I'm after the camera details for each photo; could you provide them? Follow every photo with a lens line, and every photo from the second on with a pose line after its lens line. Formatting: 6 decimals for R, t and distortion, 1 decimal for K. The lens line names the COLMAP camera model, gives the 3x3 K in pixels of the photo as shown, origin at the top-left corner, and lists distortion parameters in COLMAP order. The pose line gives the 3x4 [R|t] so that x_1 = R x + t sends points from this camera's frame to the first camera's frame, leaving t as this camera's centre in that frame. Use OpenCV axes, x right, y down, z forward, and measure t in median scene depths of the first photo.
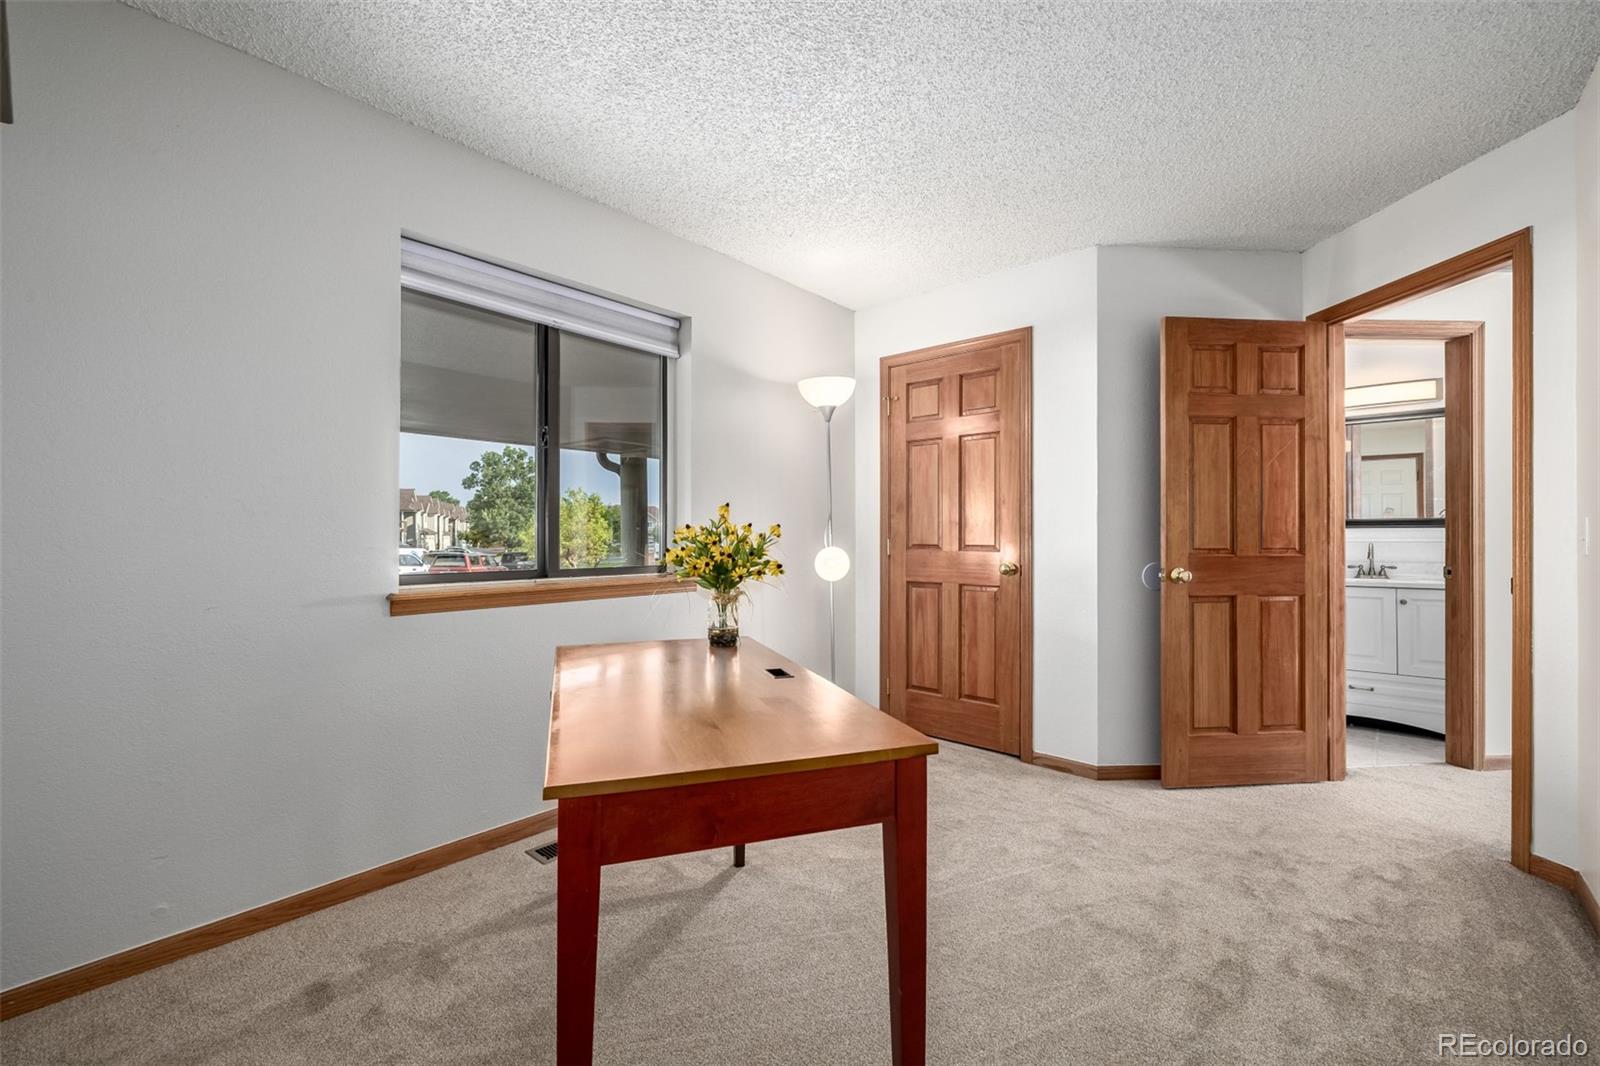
lens RADIAL K [[677.9, 0, 801.9], [0, 677.9, 533.5], [0, 0, 1]] dist [0.001882, -0.000565]
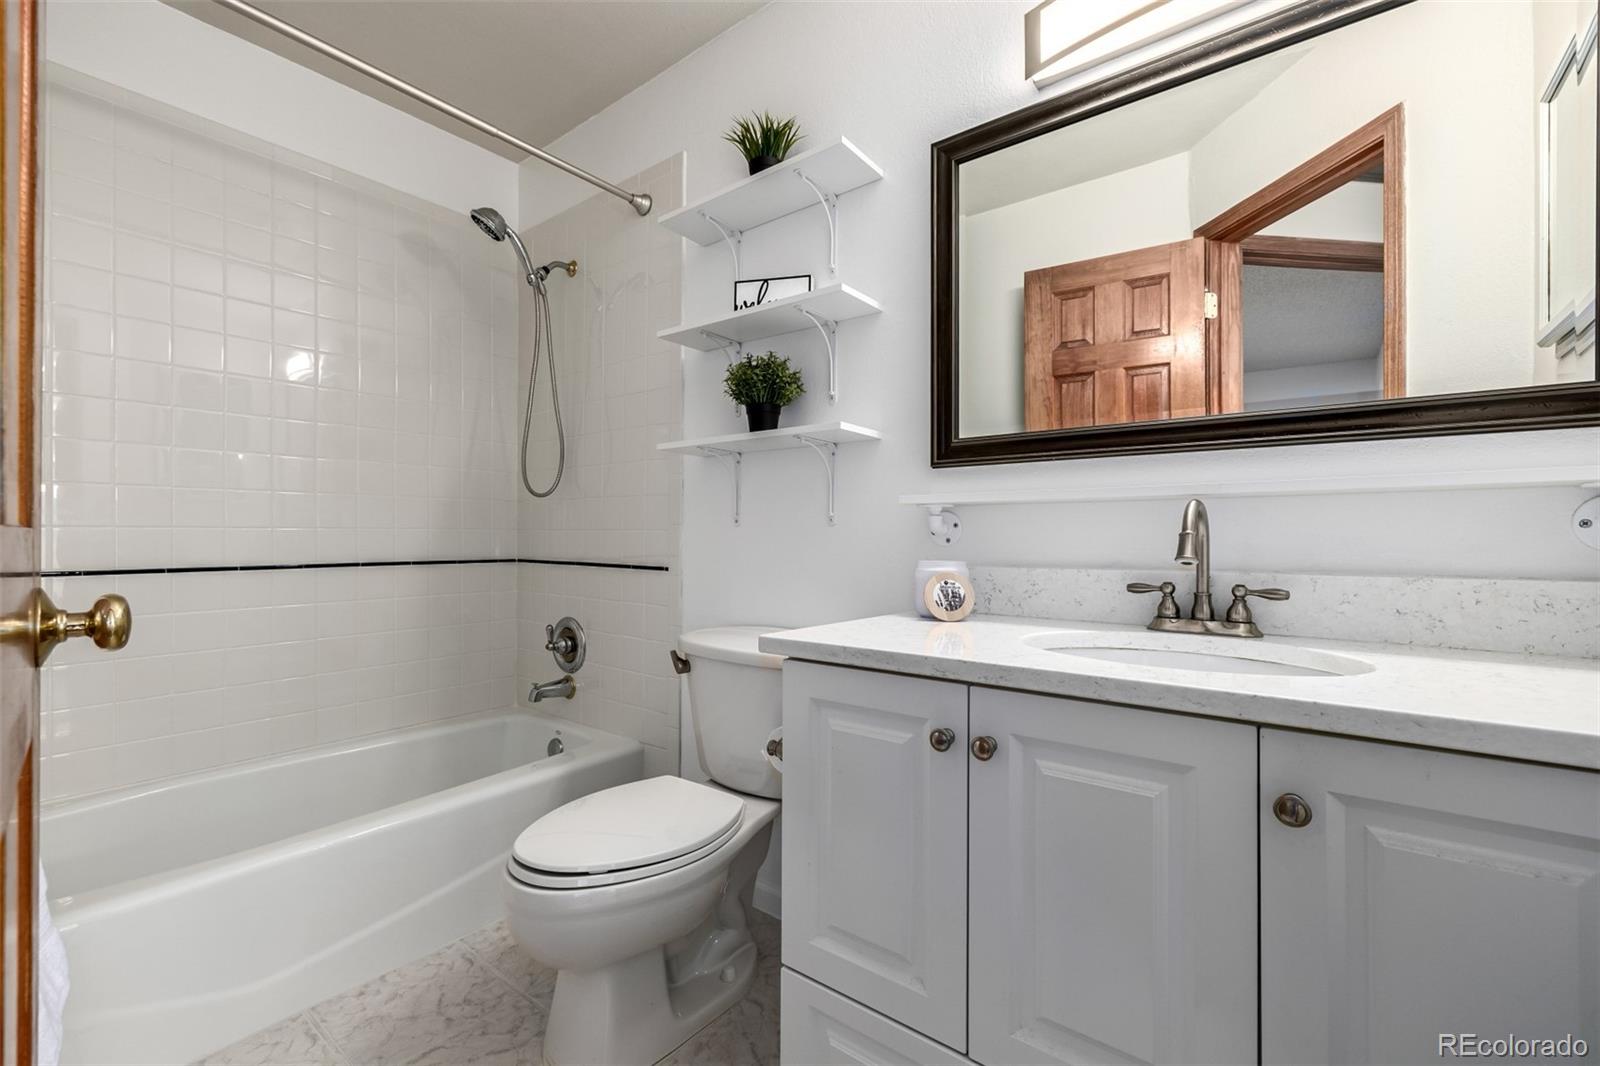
lens RADIAL K [[677.9, 0, 798.3], [0, 677.9, 536.4], [0, 0, 1]] dist [0.001882, -0.000565]
pose [[0.999011, 0.005035, 0.044179, 0.672225], [-0.004686, 0.999957, -0.008012, 0.031552], [-0.044218, 0.007797, 0.998991, 0.744443]]
